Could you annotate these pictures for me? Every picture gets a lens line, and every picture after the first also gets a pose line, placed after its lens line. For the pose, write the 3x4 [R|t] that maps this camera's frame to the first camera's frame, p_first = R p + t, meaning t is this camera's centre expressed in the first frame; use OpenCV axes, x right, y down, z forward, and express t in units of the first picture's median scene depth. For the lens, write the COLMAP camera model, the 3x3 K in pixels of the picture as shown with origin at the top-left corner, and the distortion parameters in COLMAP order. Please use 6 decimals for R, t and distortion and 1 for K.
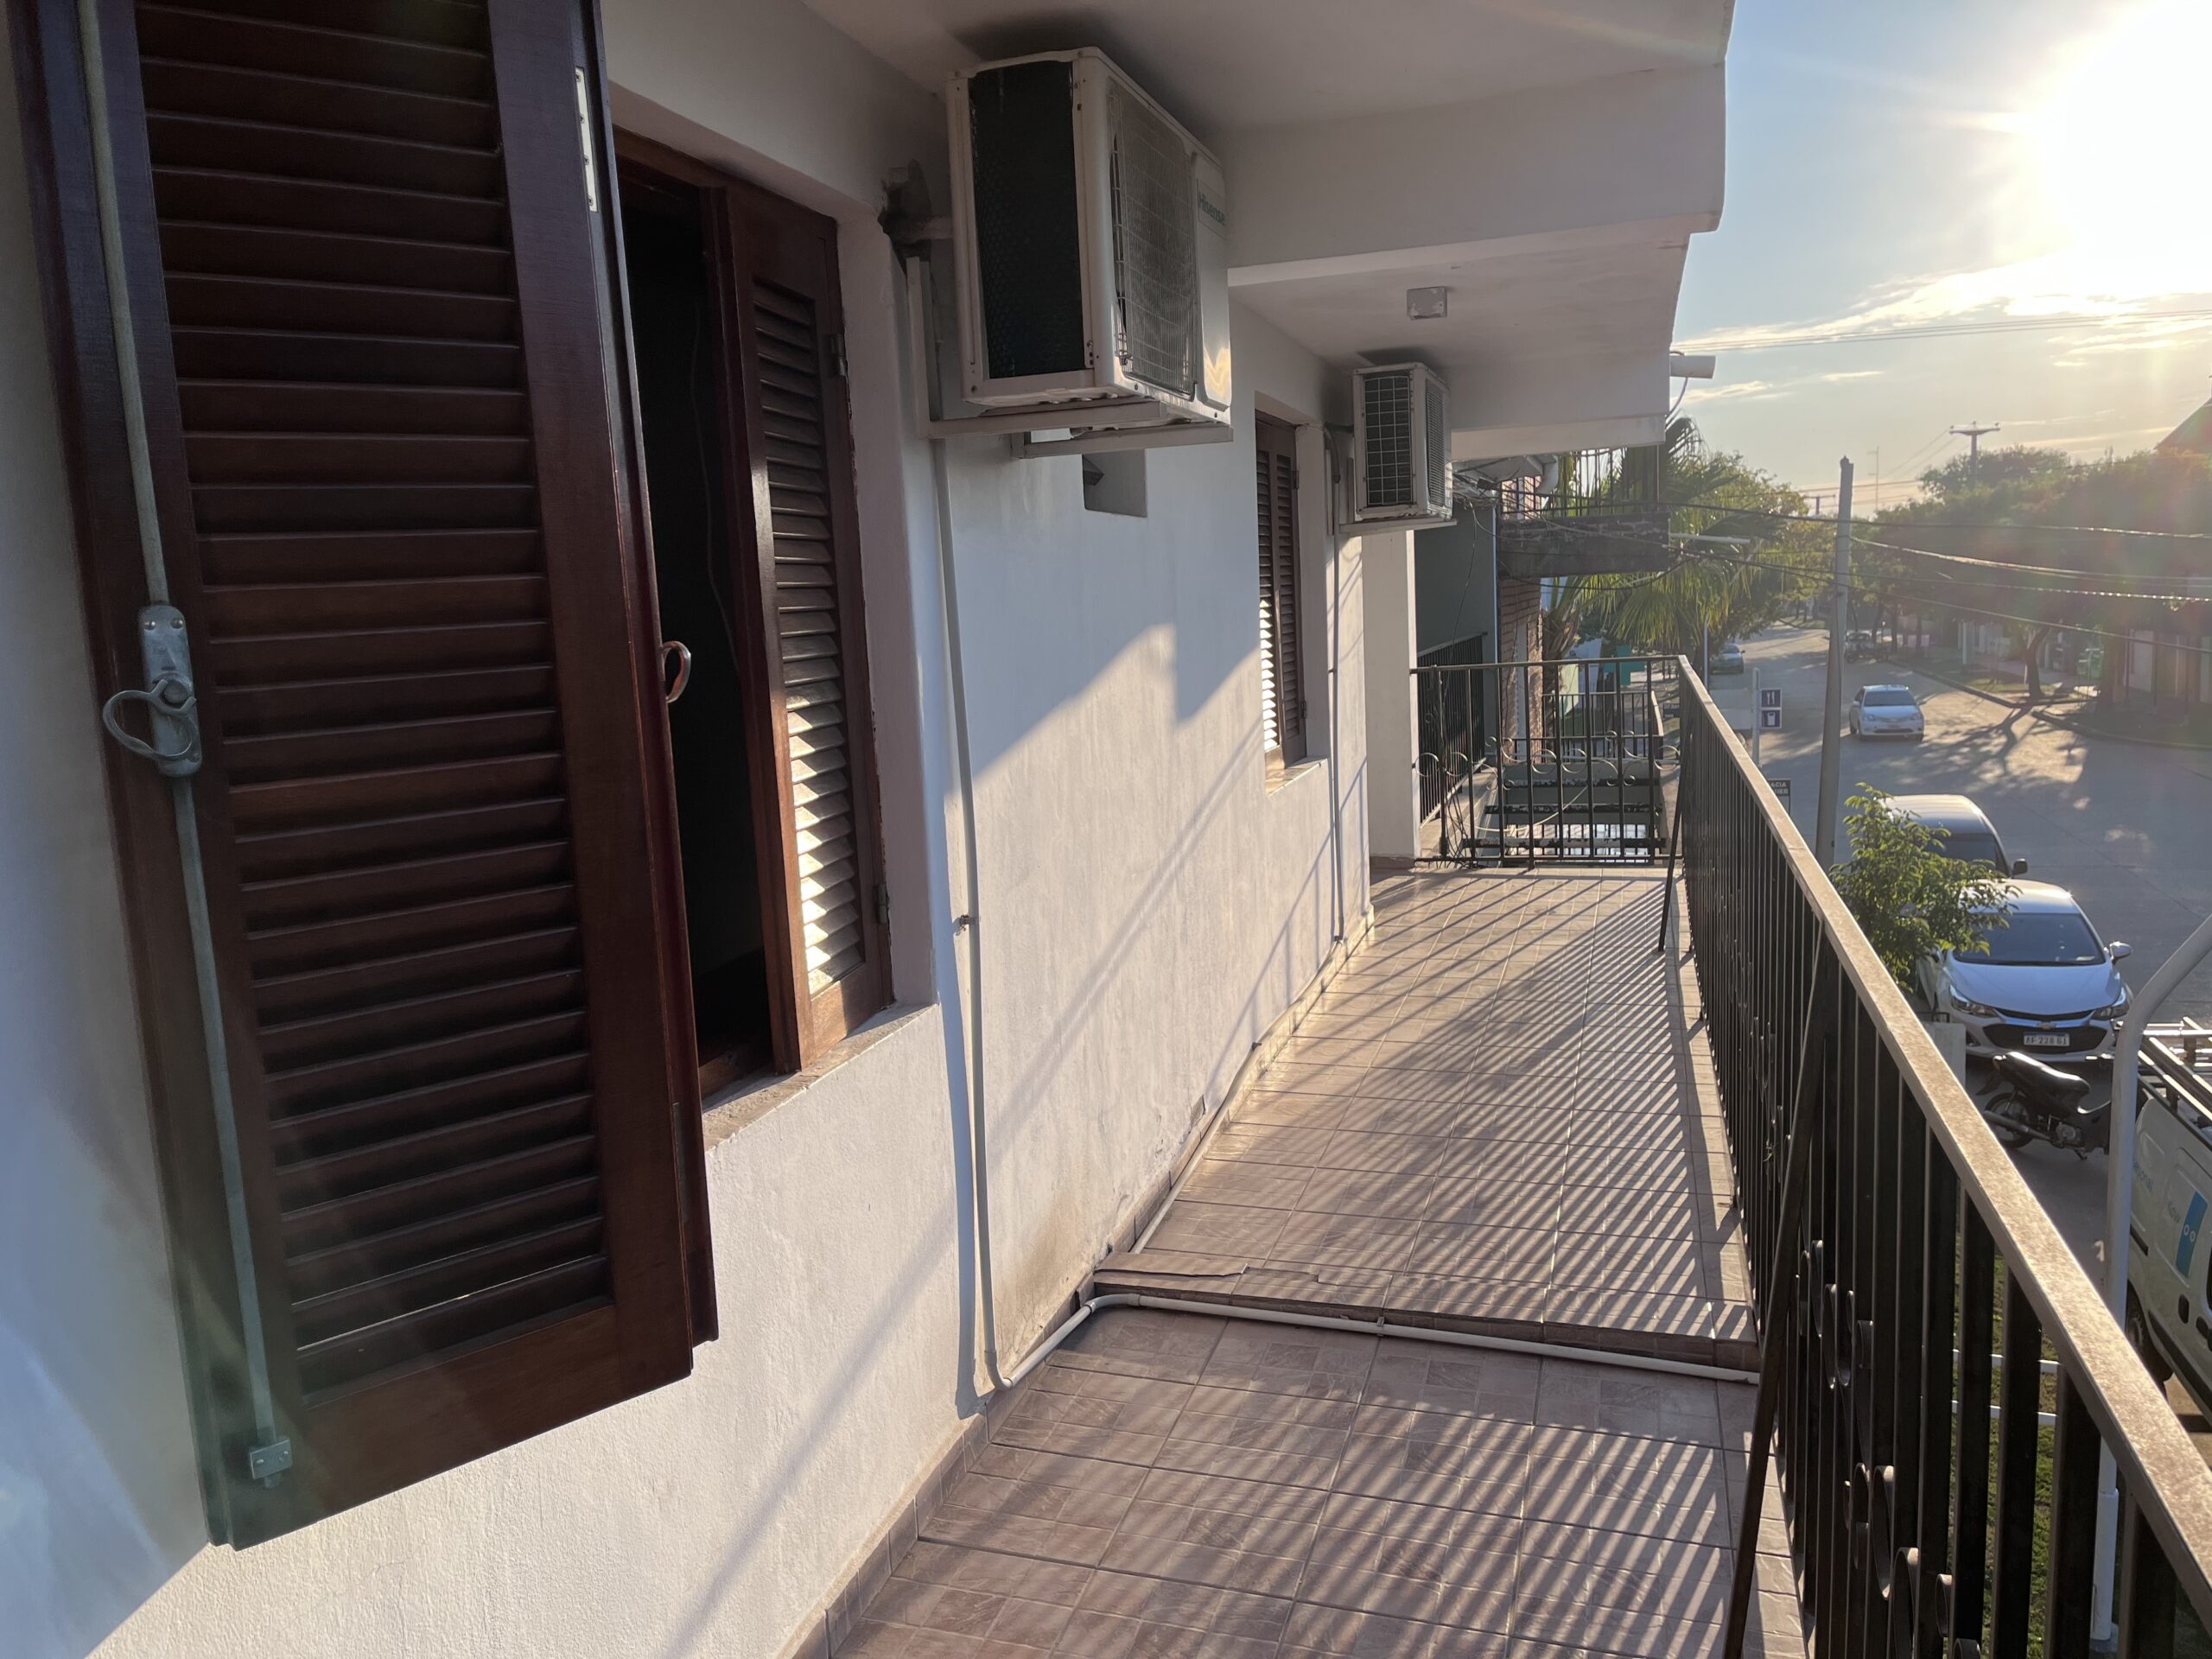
lens RADIAL K [[1663.5, 0, 1107.3], [0, 1663.5, 839.8], [0, 0, 1]] dist [0.075816, -0.095681]
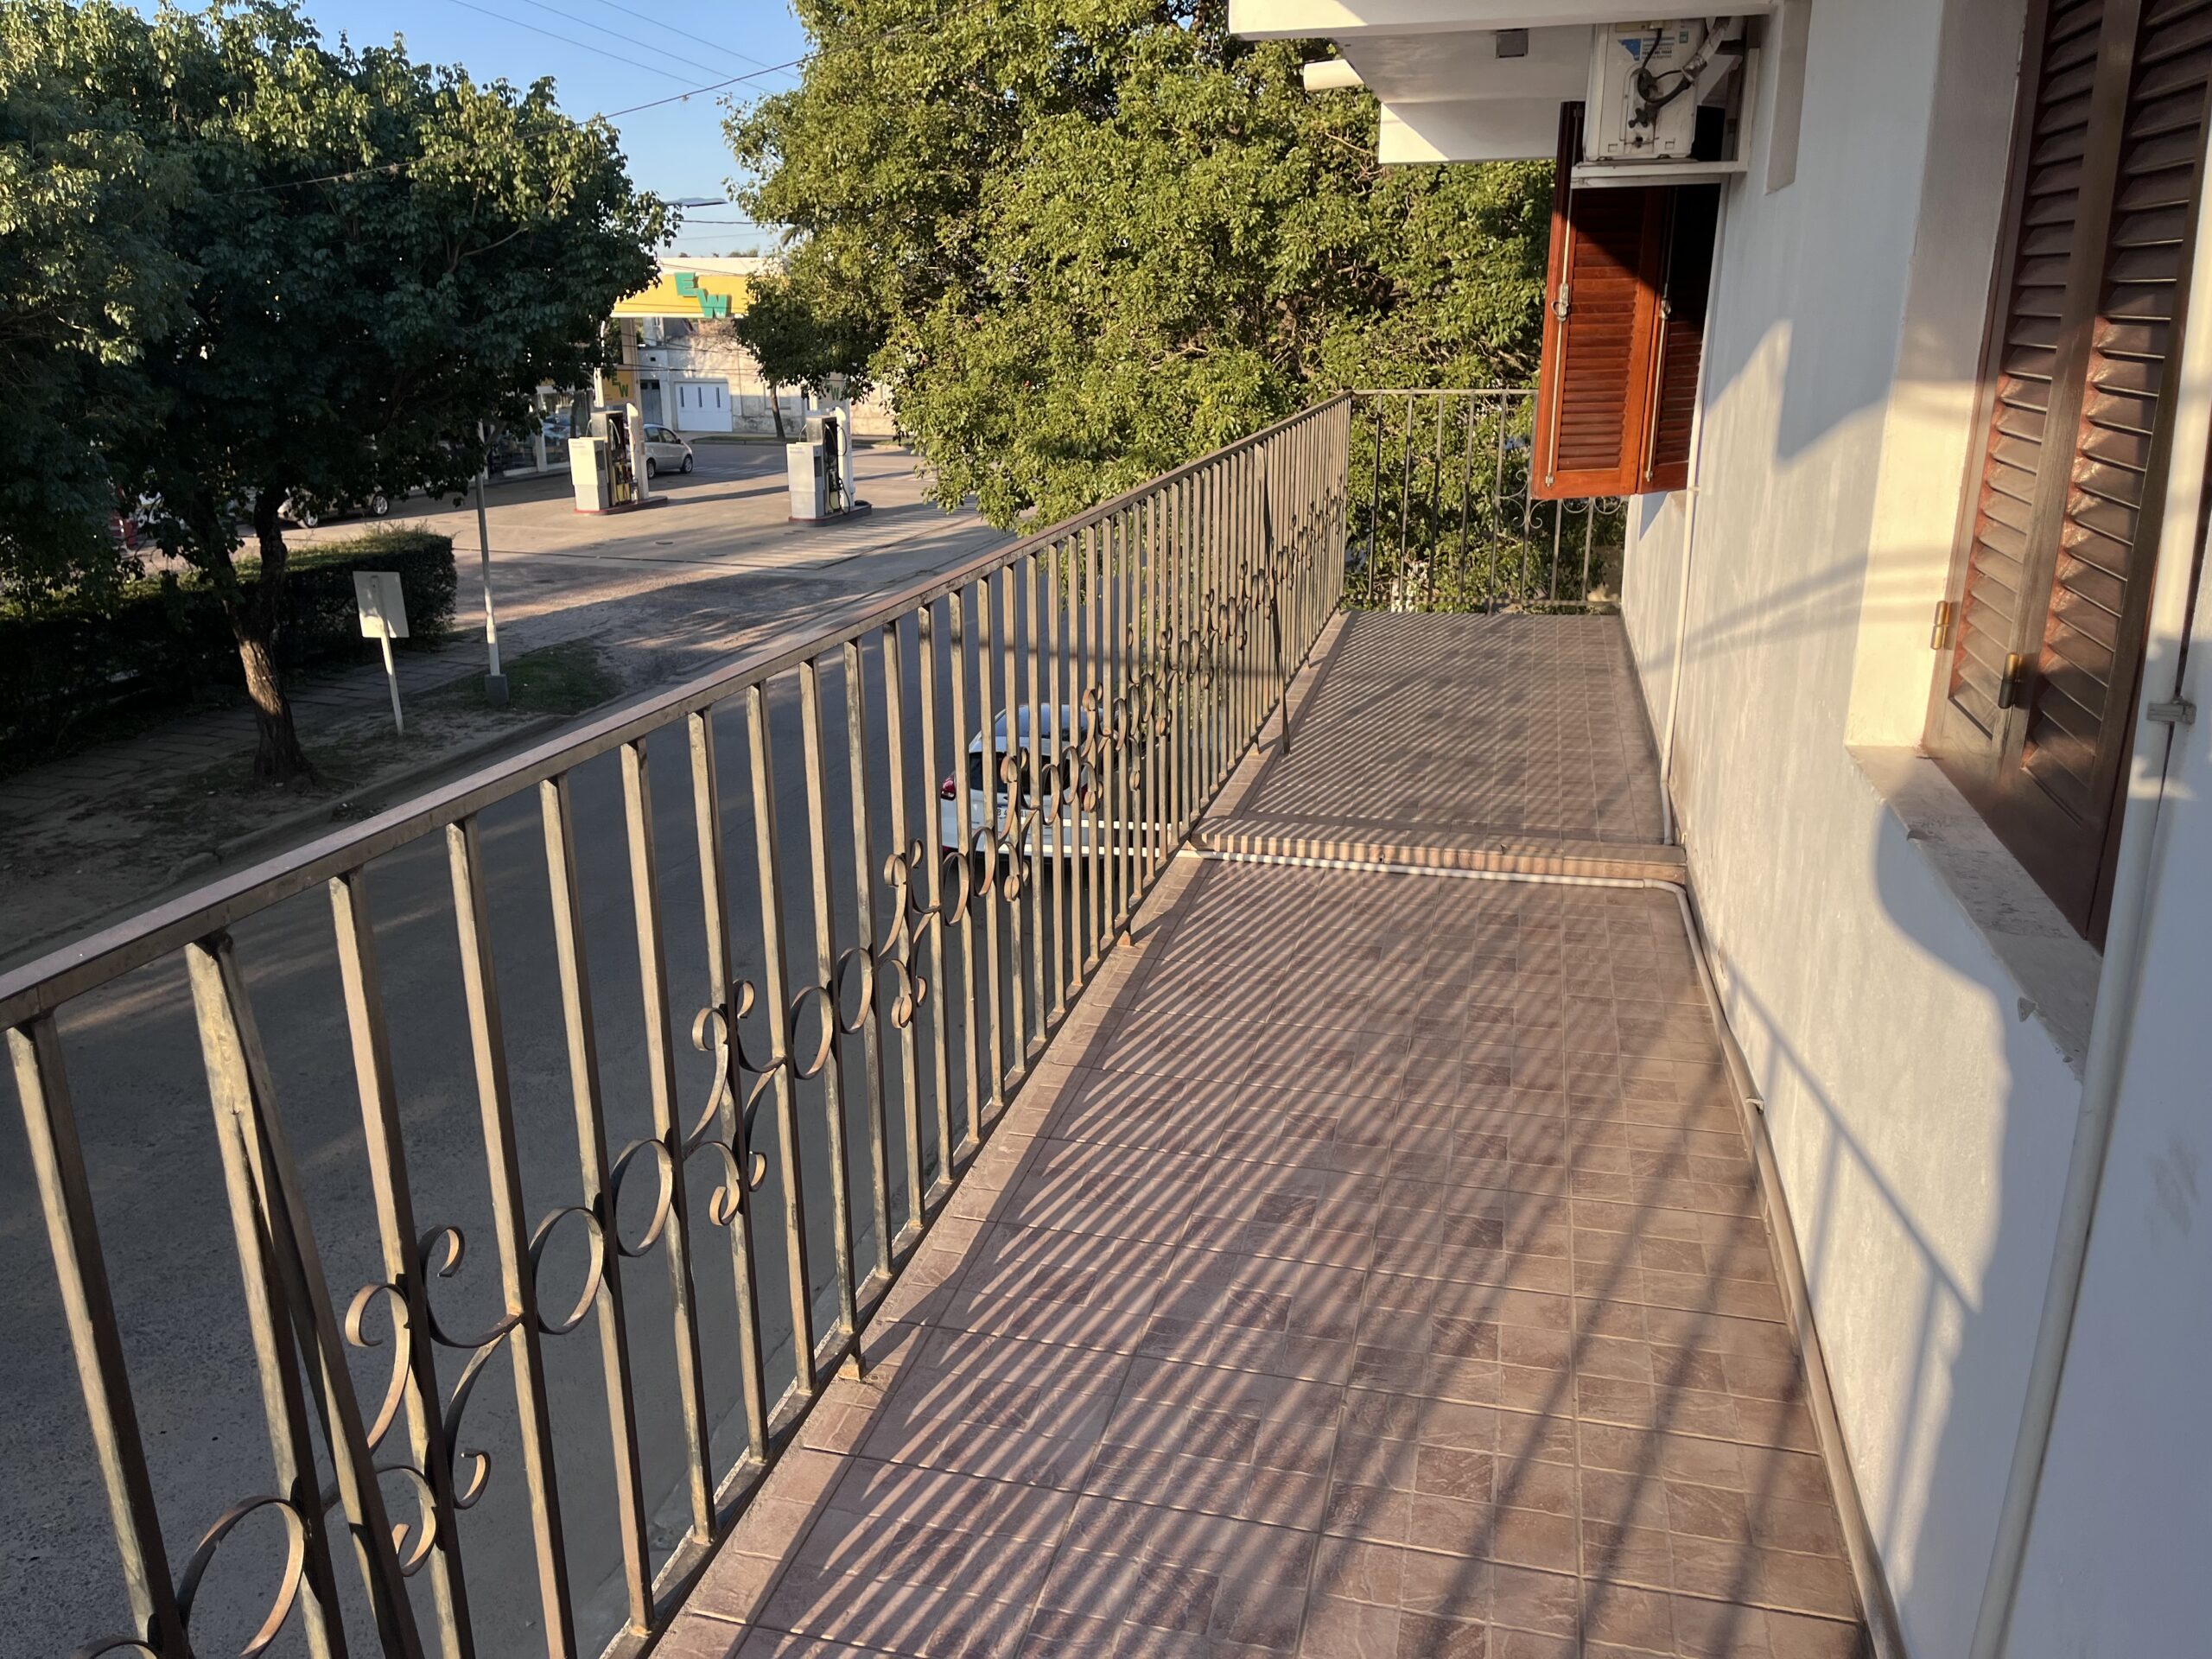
lens RADIAL K [[1663.5, 0, 1107.3], [0, 1663.5, 839.8], [0, 0, 1]] dist [0.075816, -0.095681]
pose [[-0.997013, 0.065629, -0.040719, 0.400940], [0.041158, 0.897582, 0.438922, -0.266357], [0.065354, 0.435935, -0.897602, 1.777499]]
